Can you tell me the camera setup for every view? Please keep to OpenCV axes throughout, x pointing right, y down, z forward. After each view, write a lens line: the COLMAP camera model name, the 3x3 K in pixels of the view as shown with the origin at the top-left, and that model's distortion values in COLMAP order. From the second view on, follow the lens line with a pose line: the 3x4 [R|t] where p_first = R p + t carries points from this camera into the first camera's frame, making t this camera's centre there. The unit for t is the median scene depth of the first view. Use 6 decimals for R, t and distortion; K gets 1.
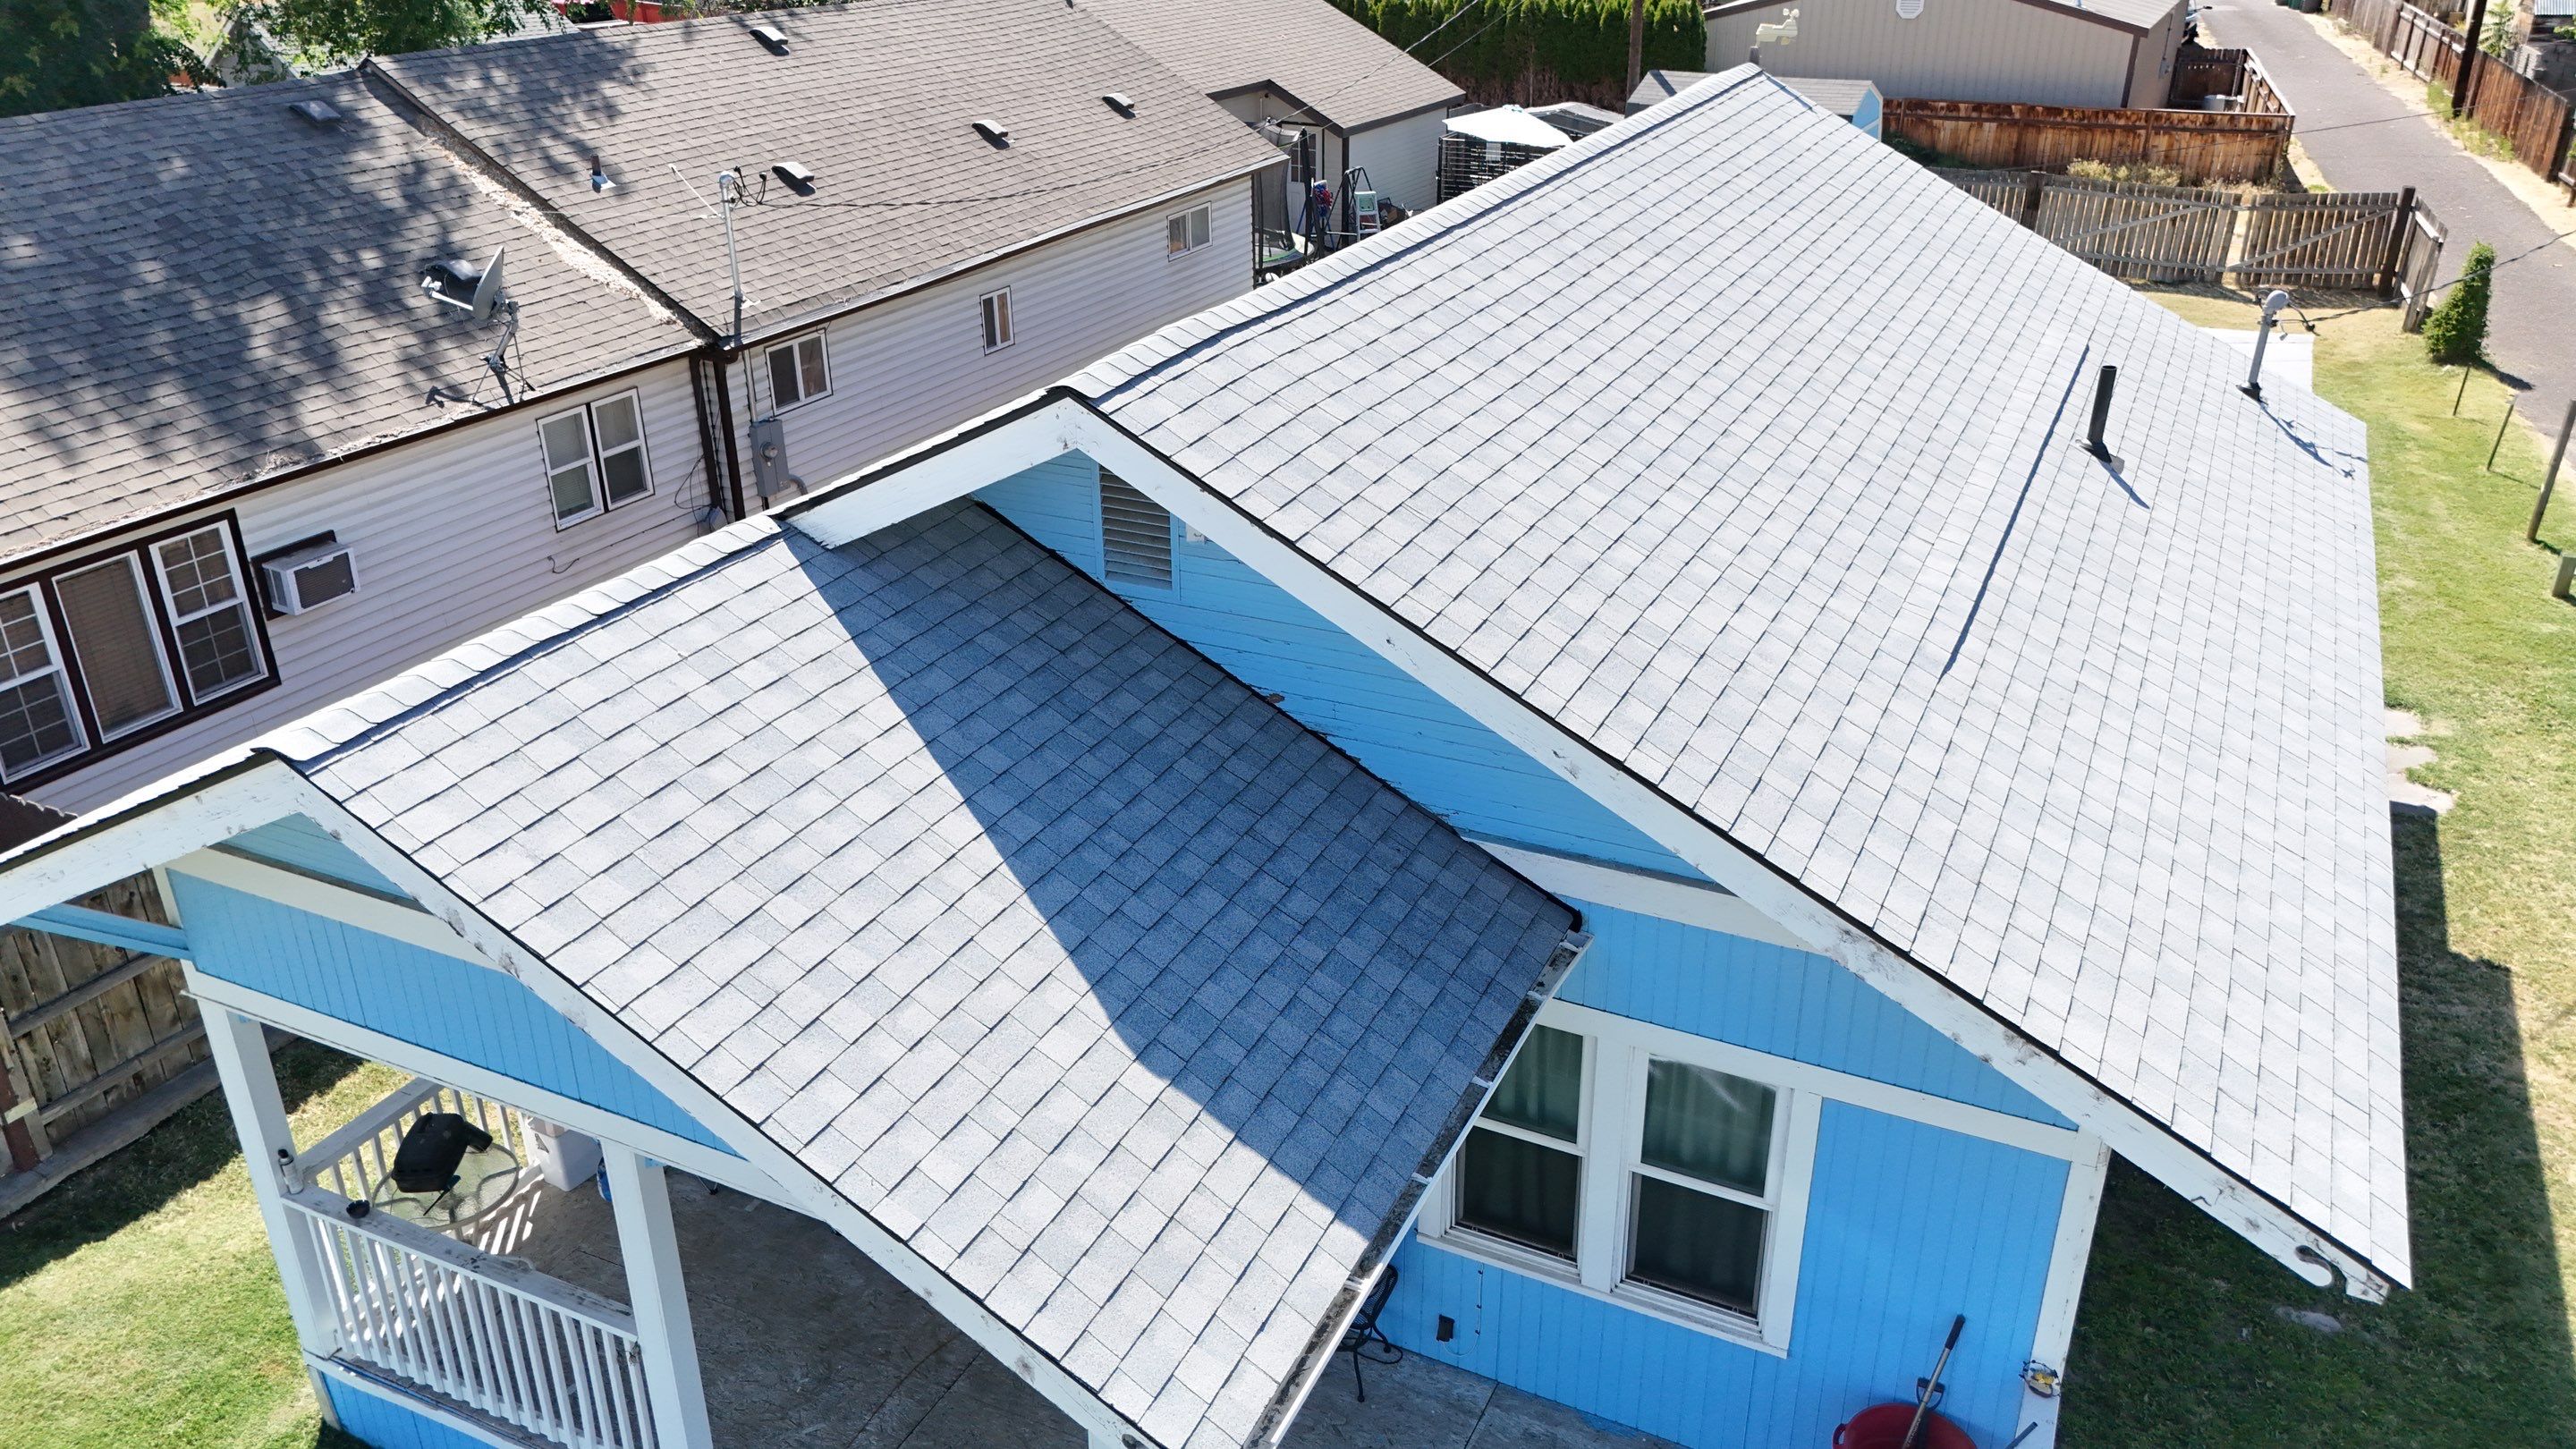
lens RADIAL K [[1906.9, 0, 1288.0], [0, 1906.9, 724.5], [0, 0, 1]] dist [0.079118, -0.078137]
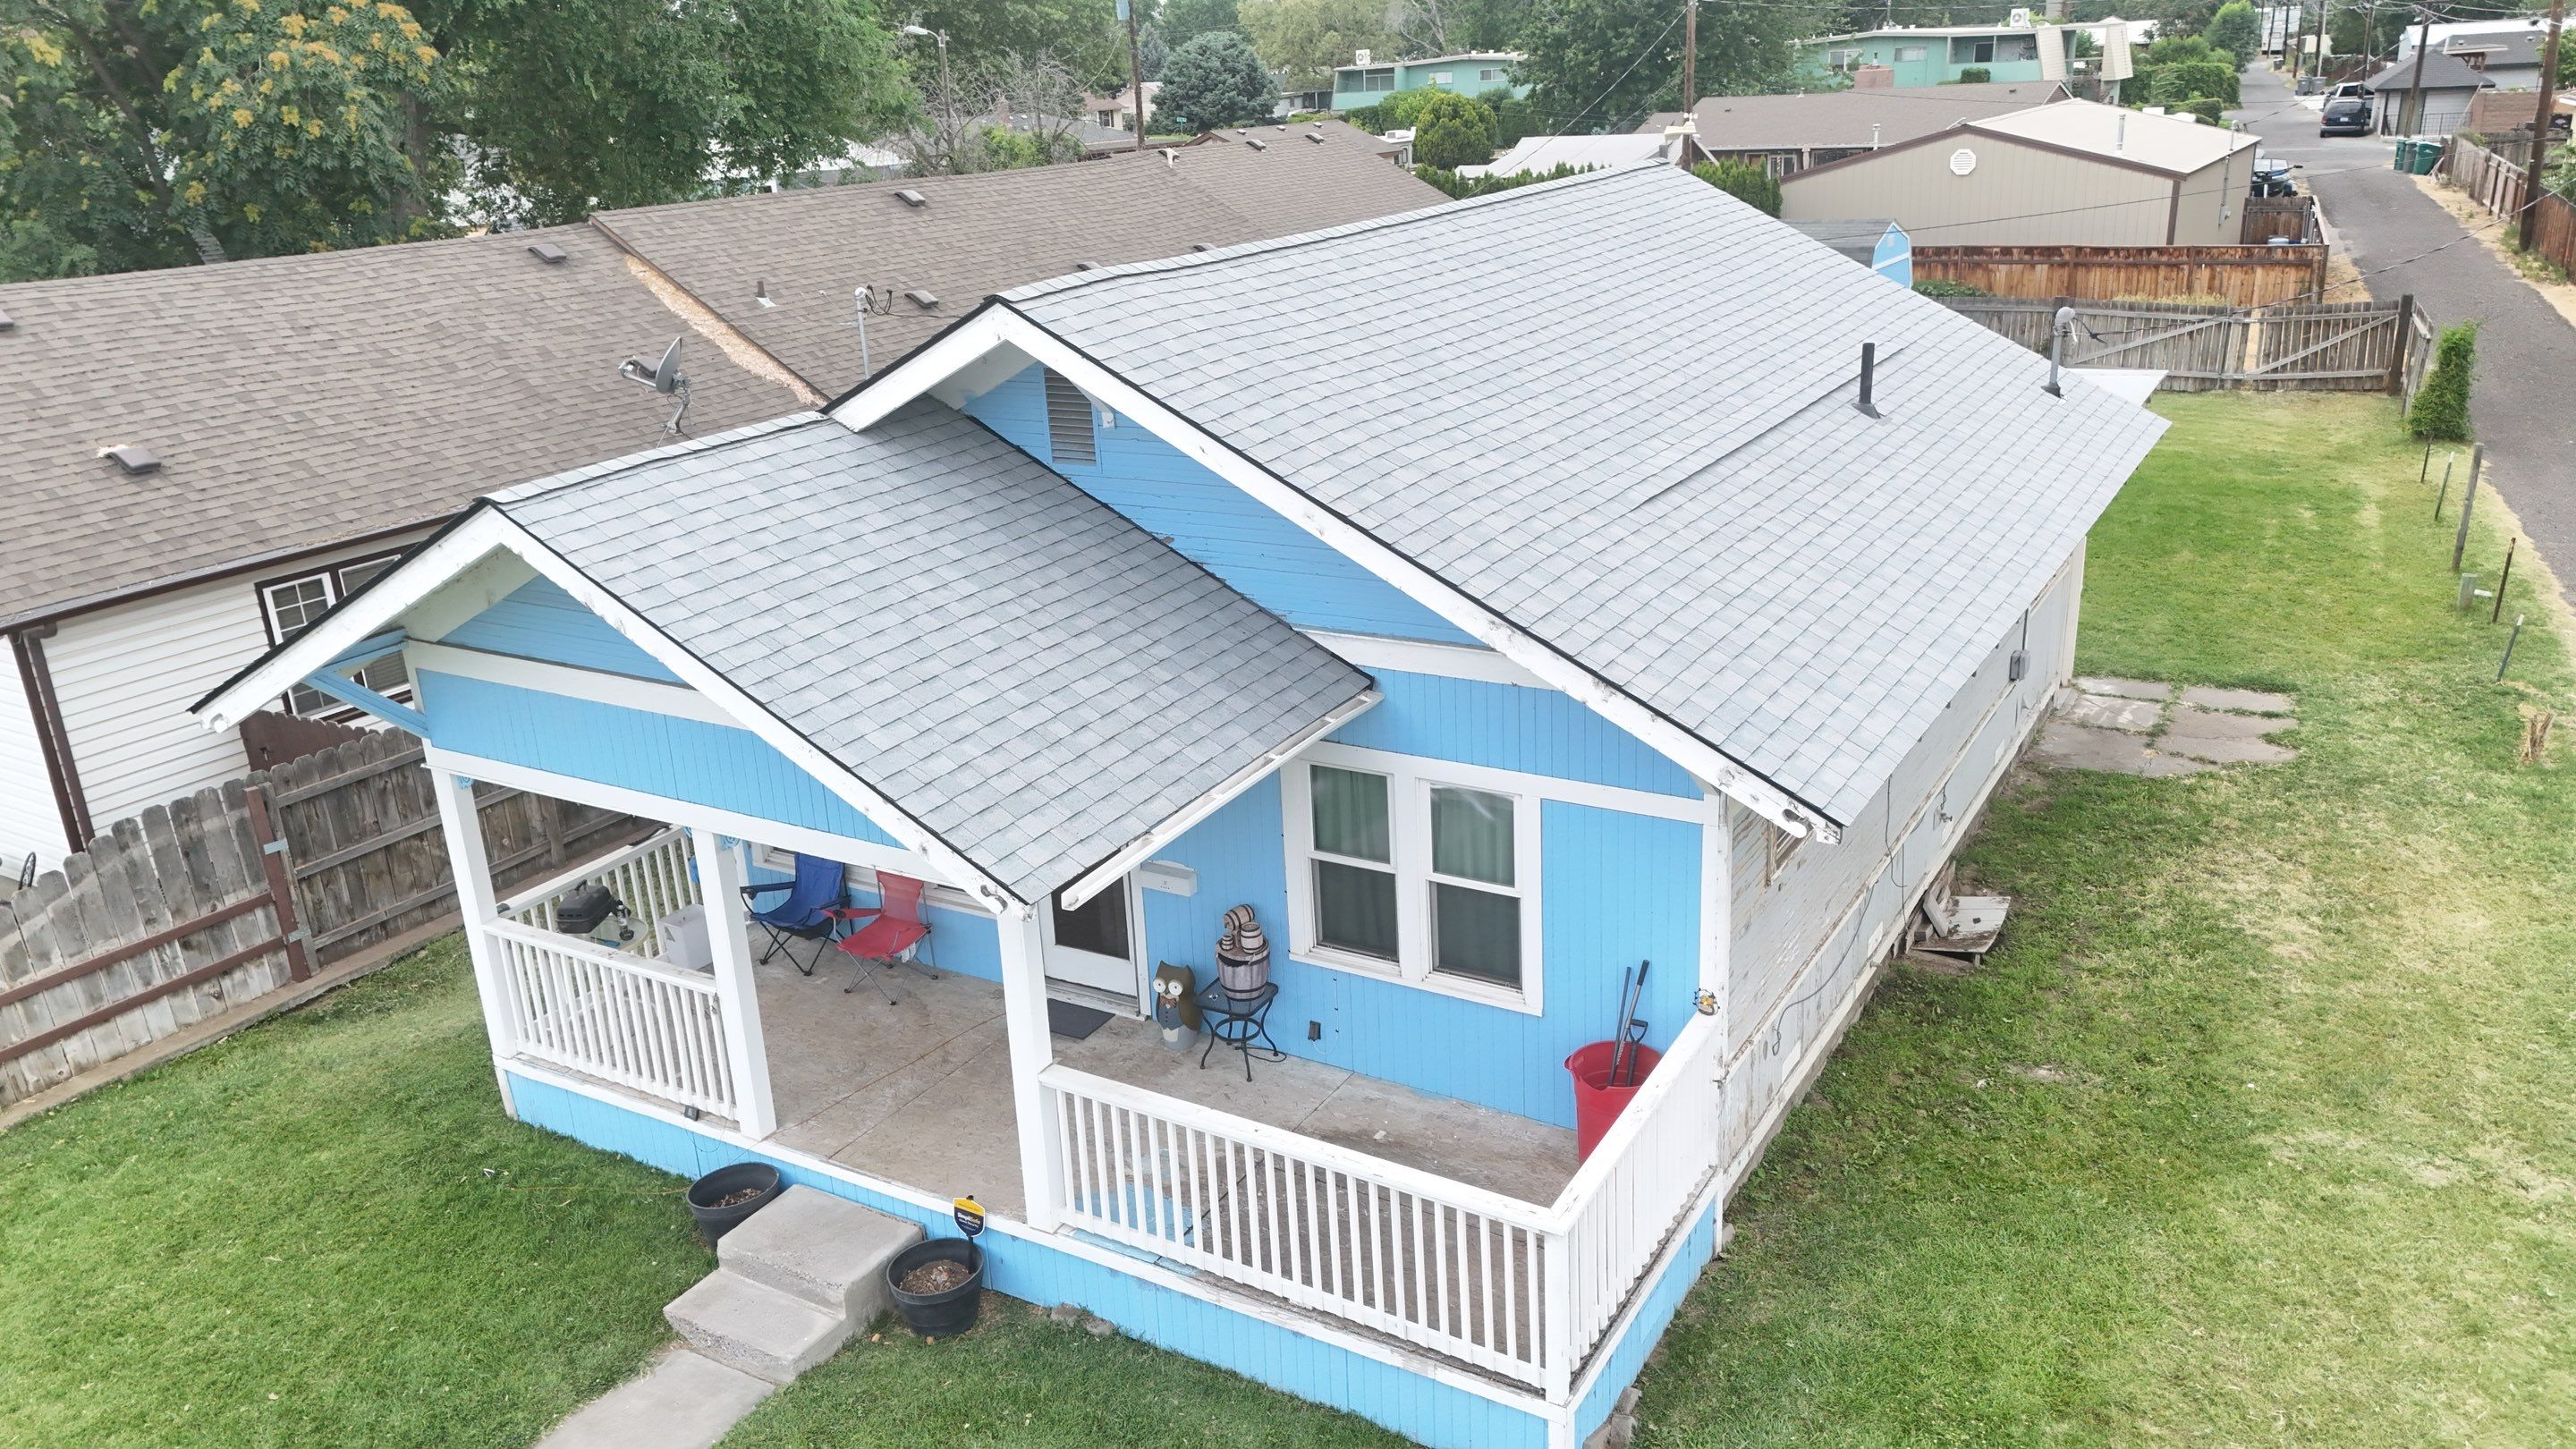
lens RADIAL K [[1906.9, 0, 1288.0], [0, 1906.9, 724.5], [0, 0, 1]] dist [0.079118, -0.078137]
pose [[0.995278, -0.011579, -0.096375, 0.212920], [0.001278, 0.994338, -0.106260, 0.267435], [0.097060, 0.105635, 0.989657, -0.367426]]
